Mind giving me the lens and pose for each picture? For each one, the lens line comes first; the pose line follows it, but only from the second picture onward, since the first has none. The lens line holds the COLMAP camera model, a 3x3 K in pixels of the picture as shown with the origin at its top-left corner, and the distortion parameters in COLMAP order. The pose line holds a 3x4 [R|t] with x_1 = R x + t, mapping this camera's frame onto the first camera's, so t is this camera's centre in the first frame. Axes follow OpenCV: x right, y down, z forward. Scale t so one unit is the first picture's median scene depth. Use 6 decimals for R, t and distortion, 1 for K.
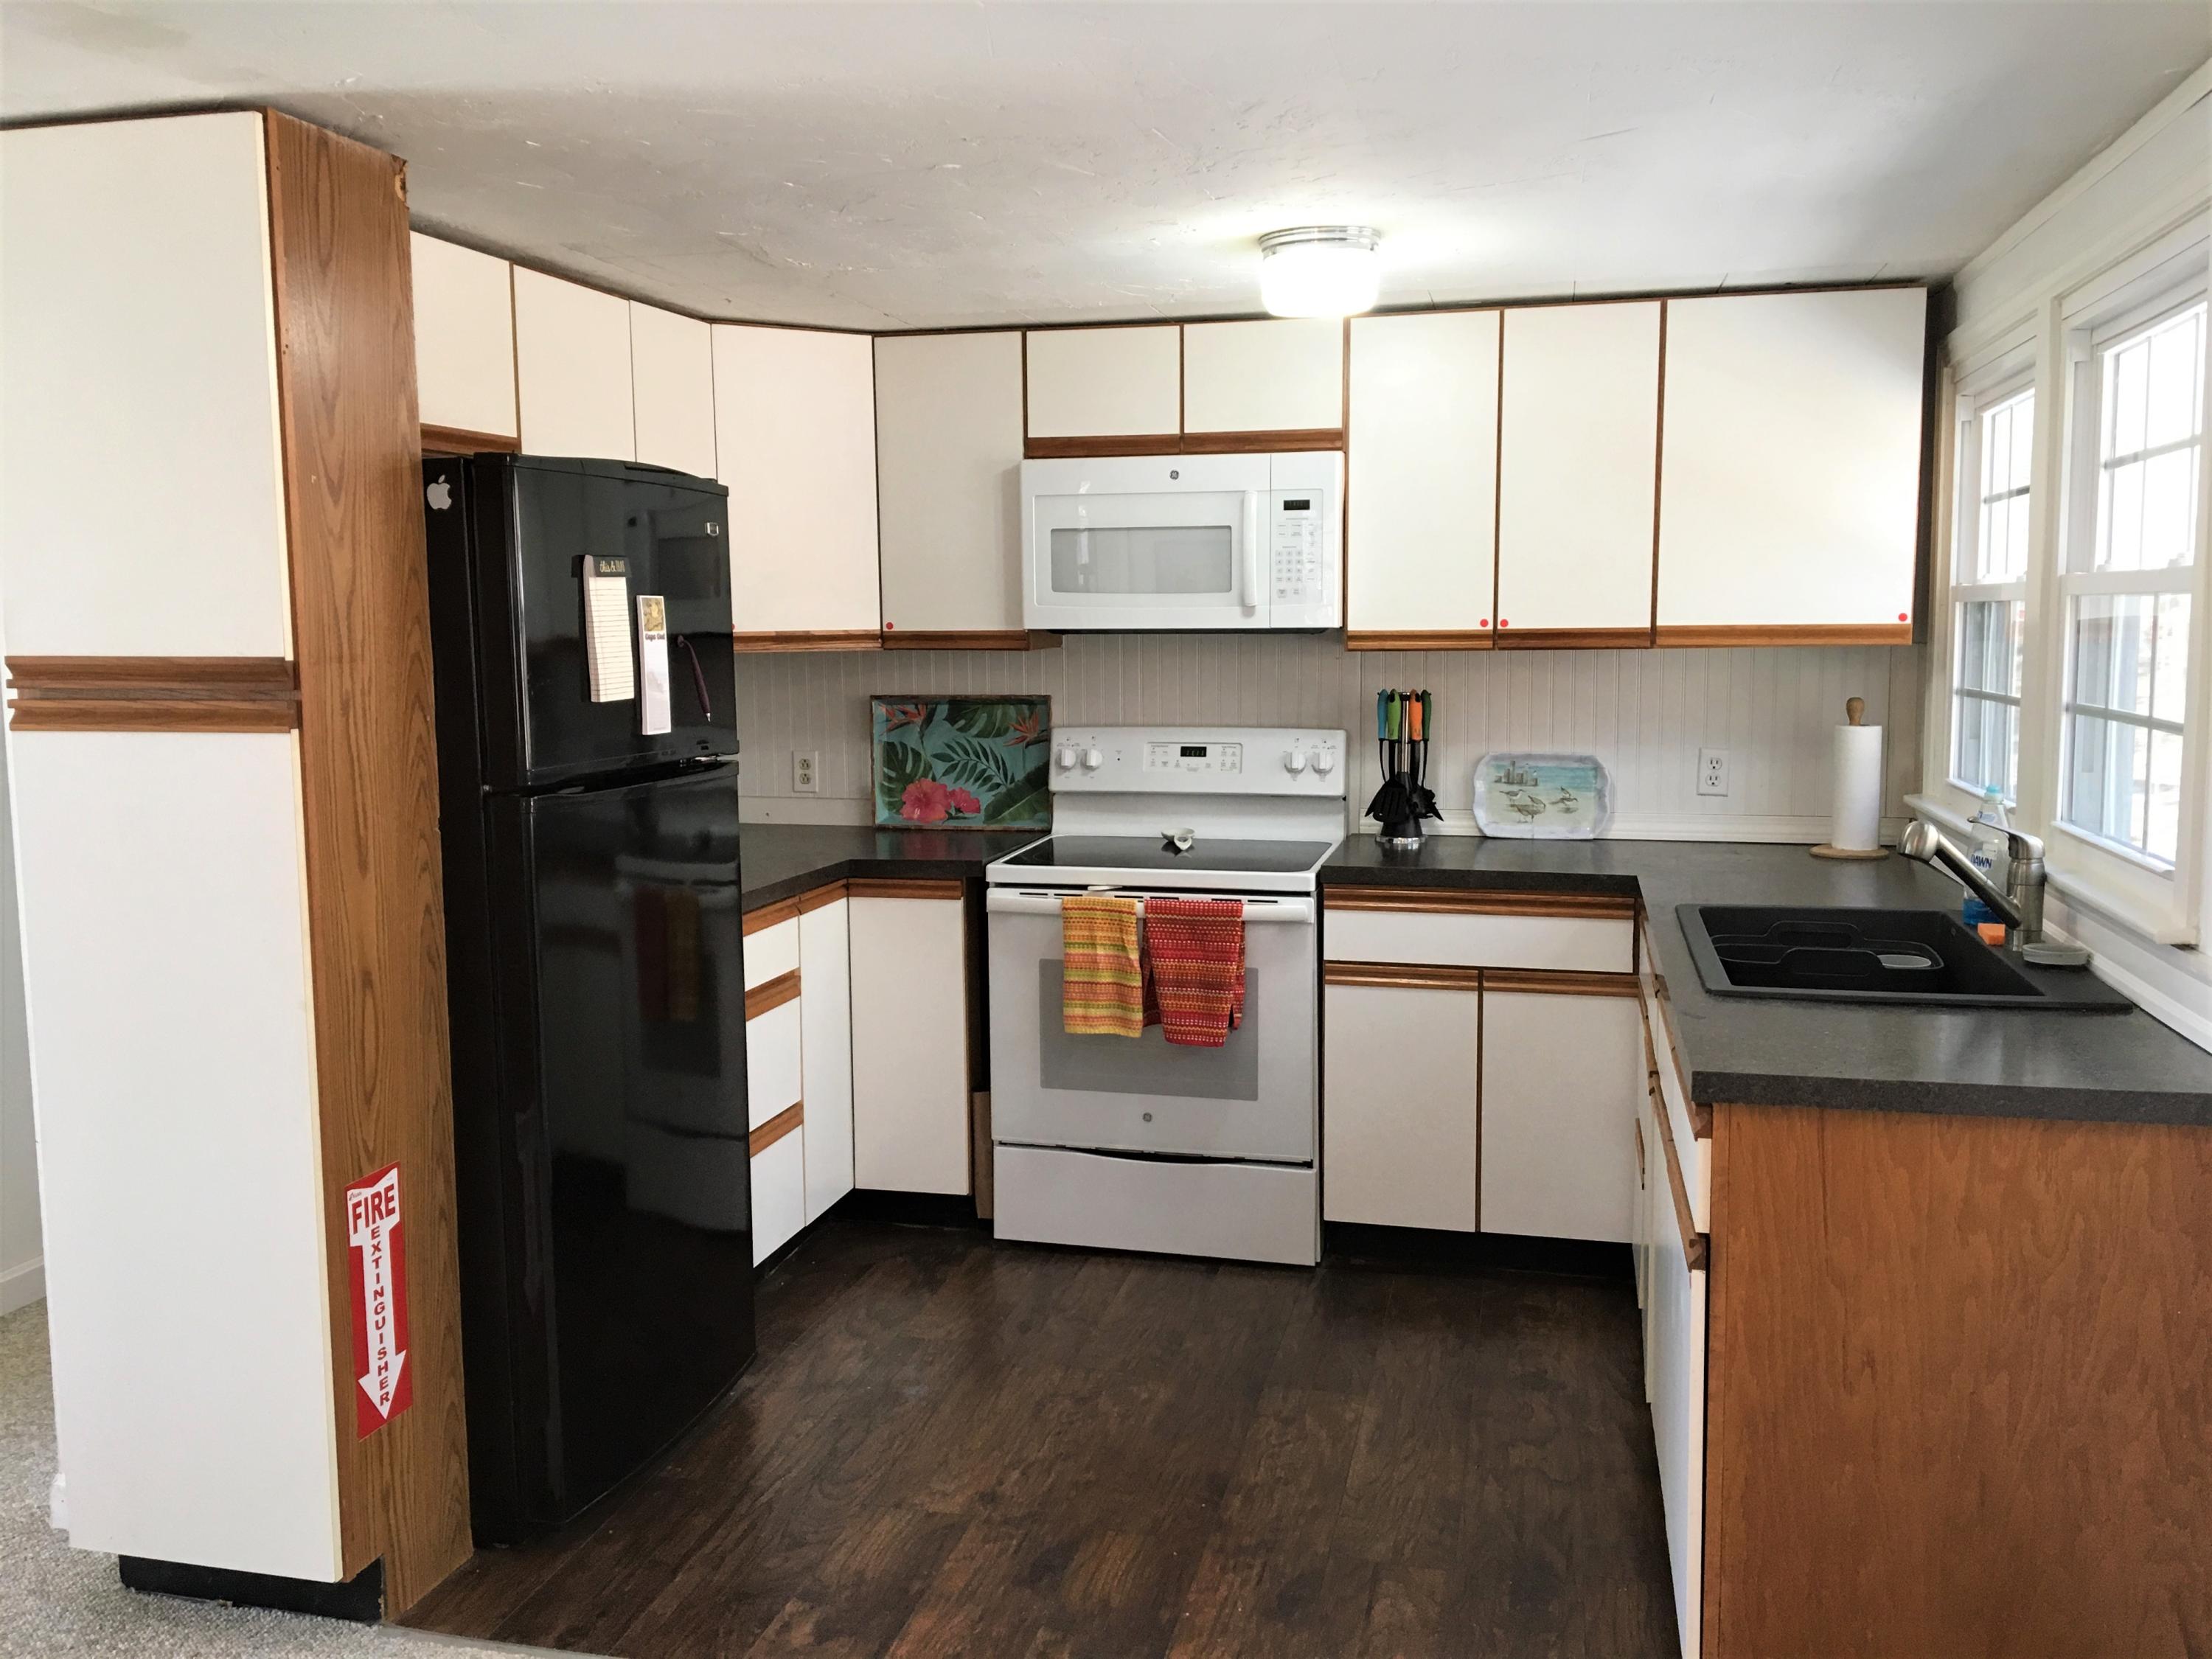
lens RADIAL K [[1854.2, 0, 1105.1], [0, 1854.2, 822.7], [0, 0, 1]] dist [0.079741, -0.112799]
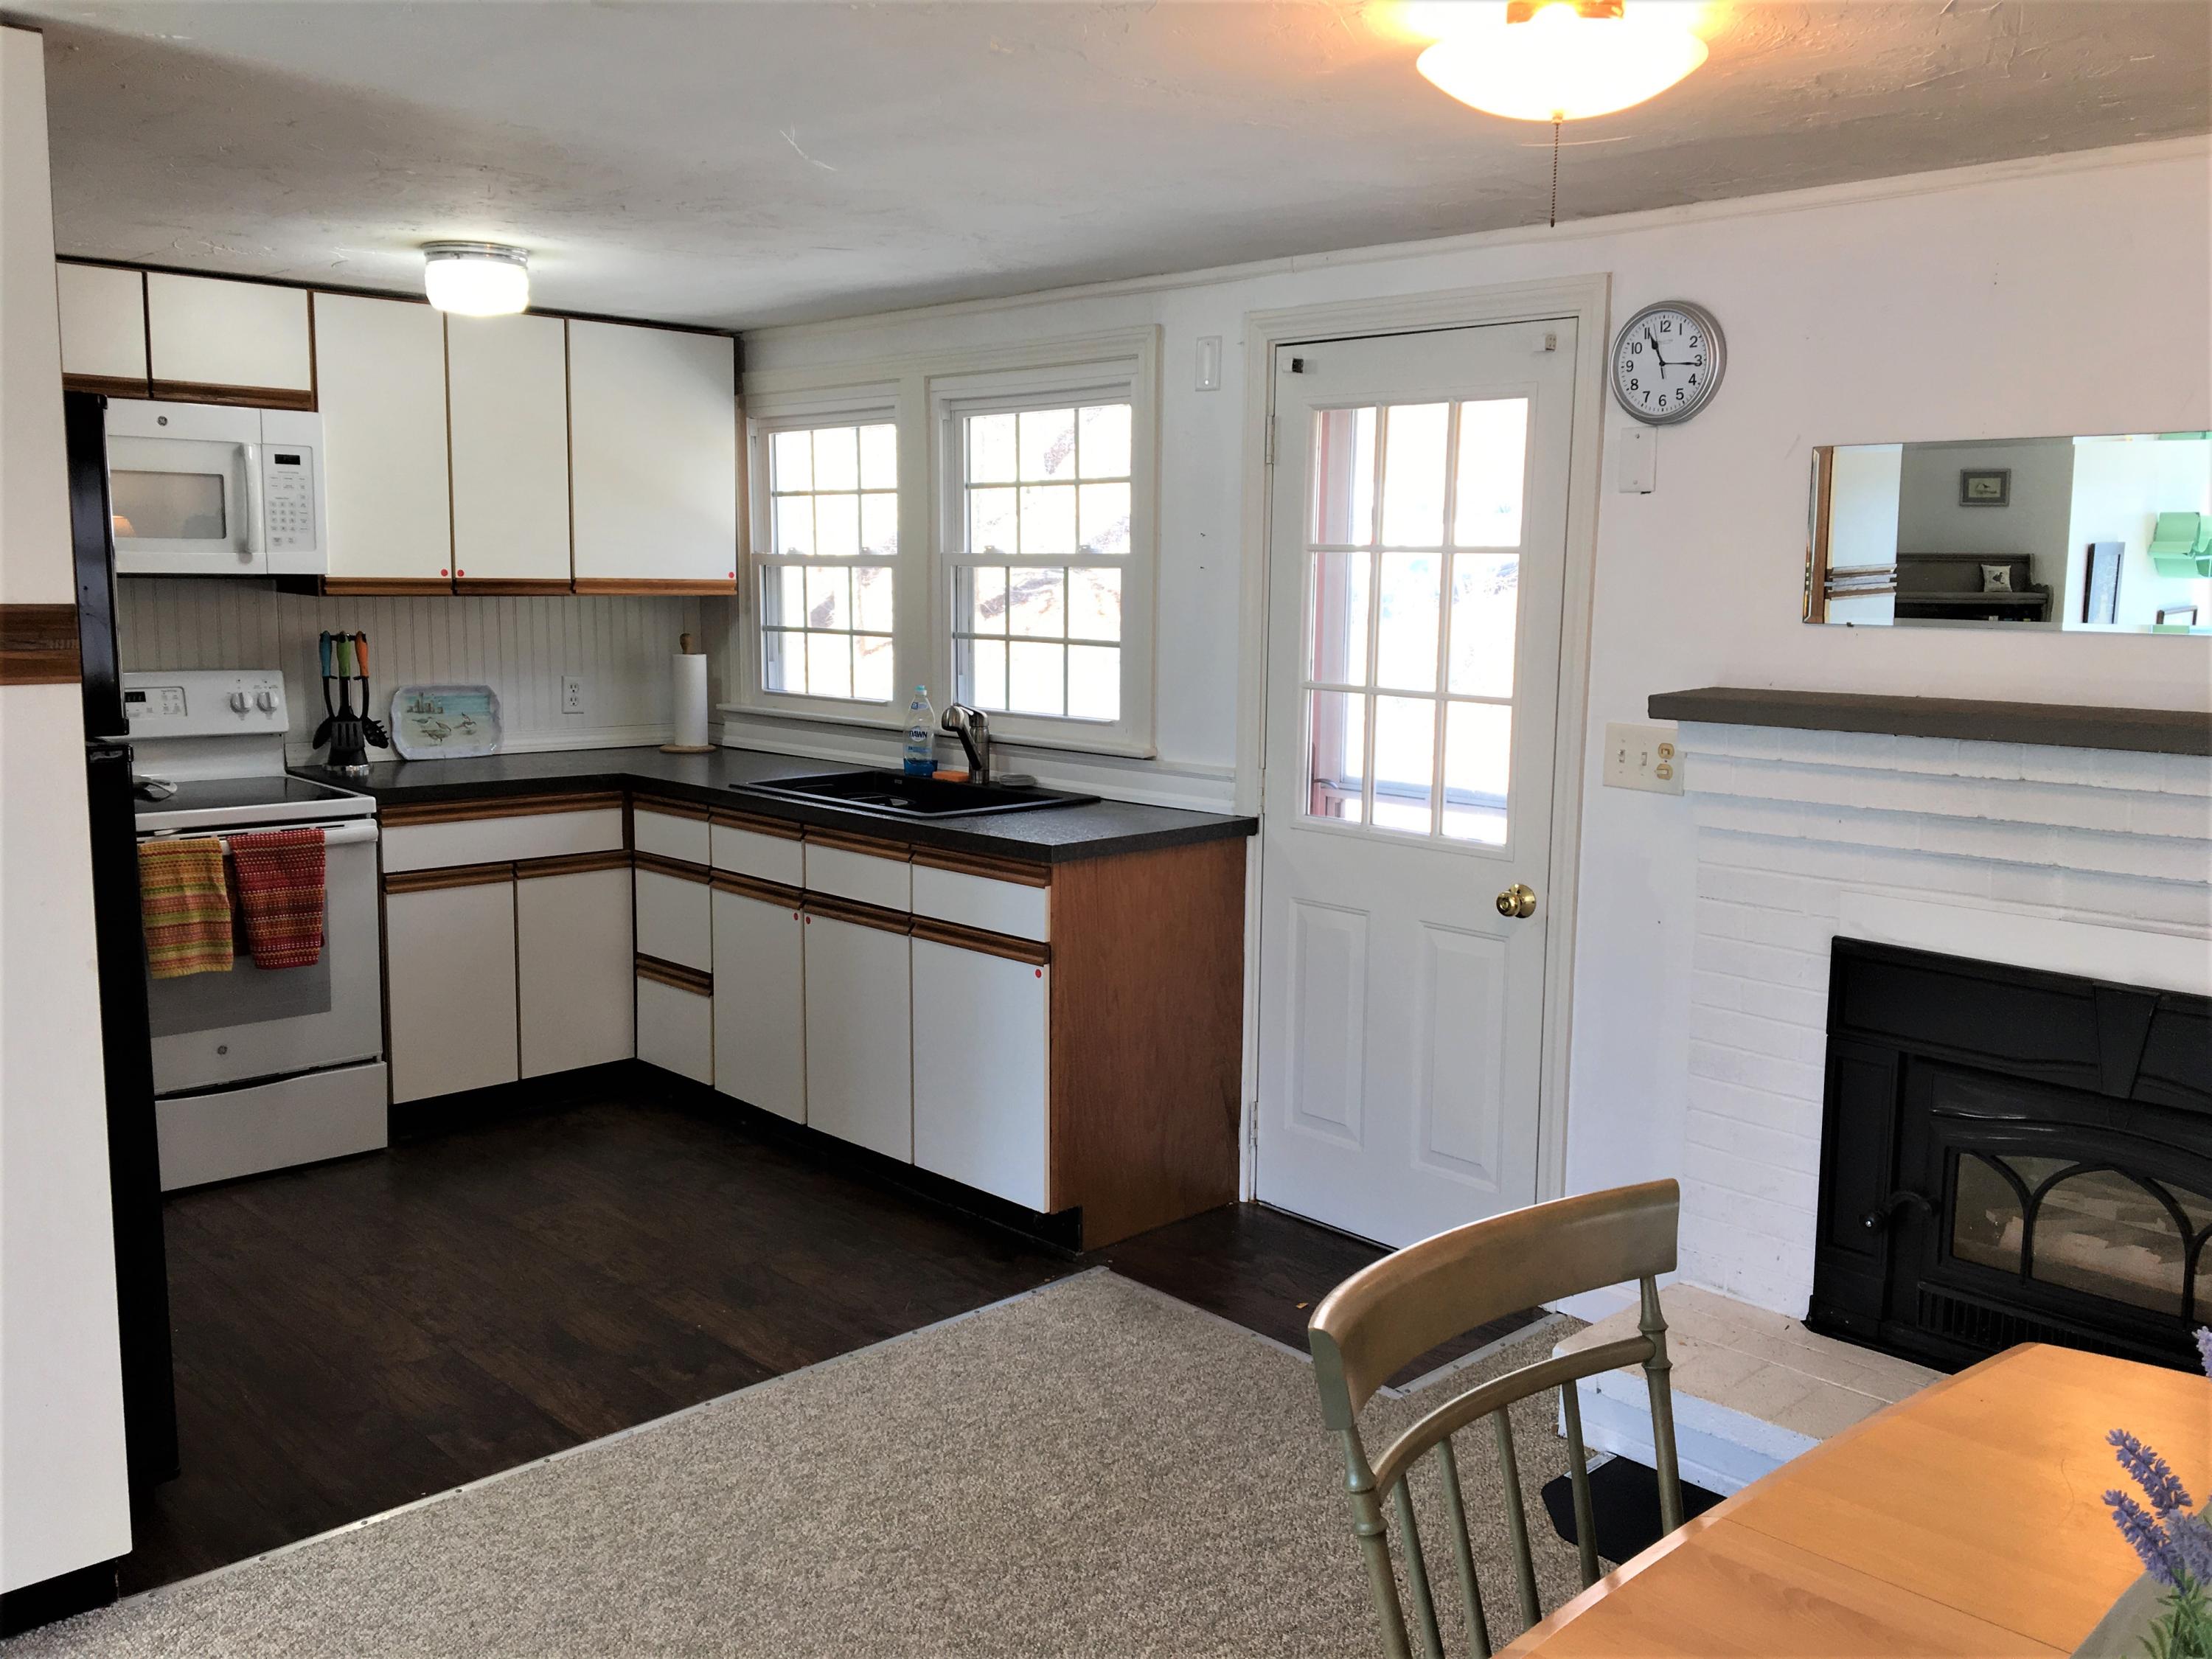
lens RADIAL K [[1854.2, 0, 1124.8], [0, 1854.2, 824.3], [0, 0, 1]] dist [0.079741, -0.112799]
pose [[0.532552, -0.101339, 0.840309, -0.575839], [0.076763, 0.994498, 0.071284, -0.001484], [-0.842909, 0.026542, 0.537400, 0.015870]]
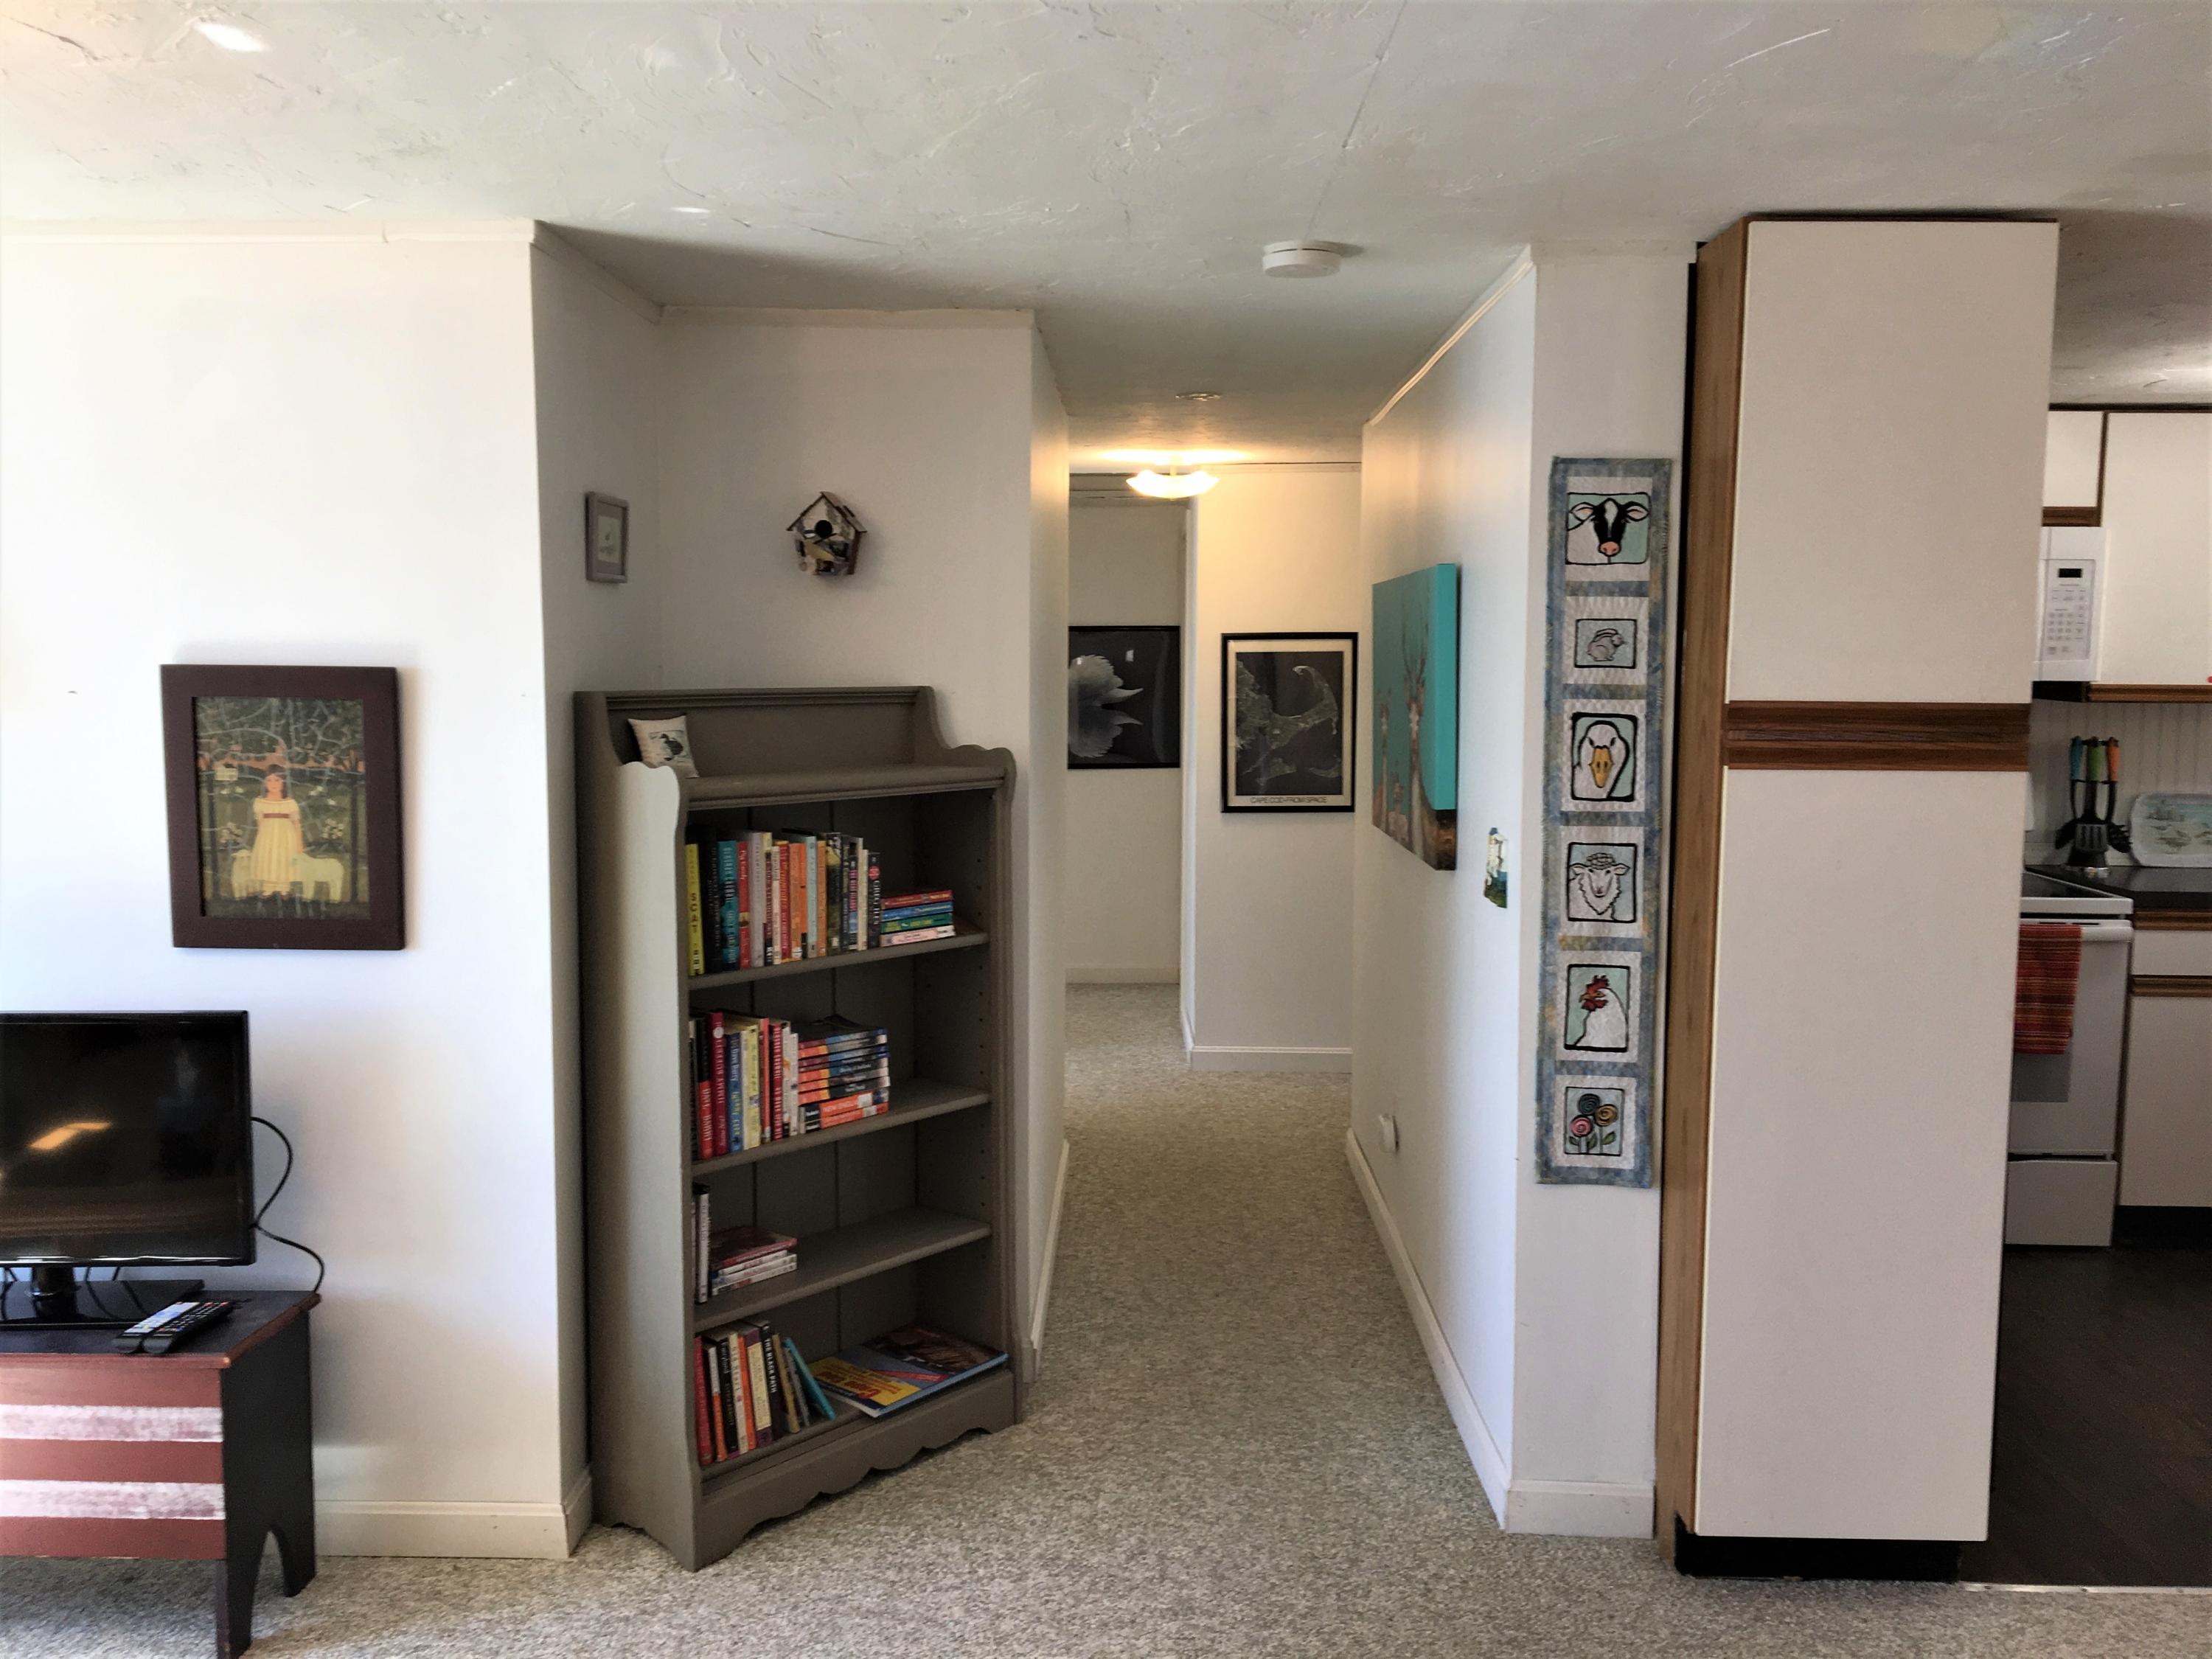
lens RADIAL K [[1854.2, 0, 1099.7], [0, 1854.2, 827.9], [0, 0, 1]] dist [0.079741, -0.112799]
pose [[0.977045, -0.004236, 0.212992, -0.722885], [0.008872, 0.999744, -0.020811, 0.002685], [-0.212849, 0.022223, 0.976832, 0.012834]]
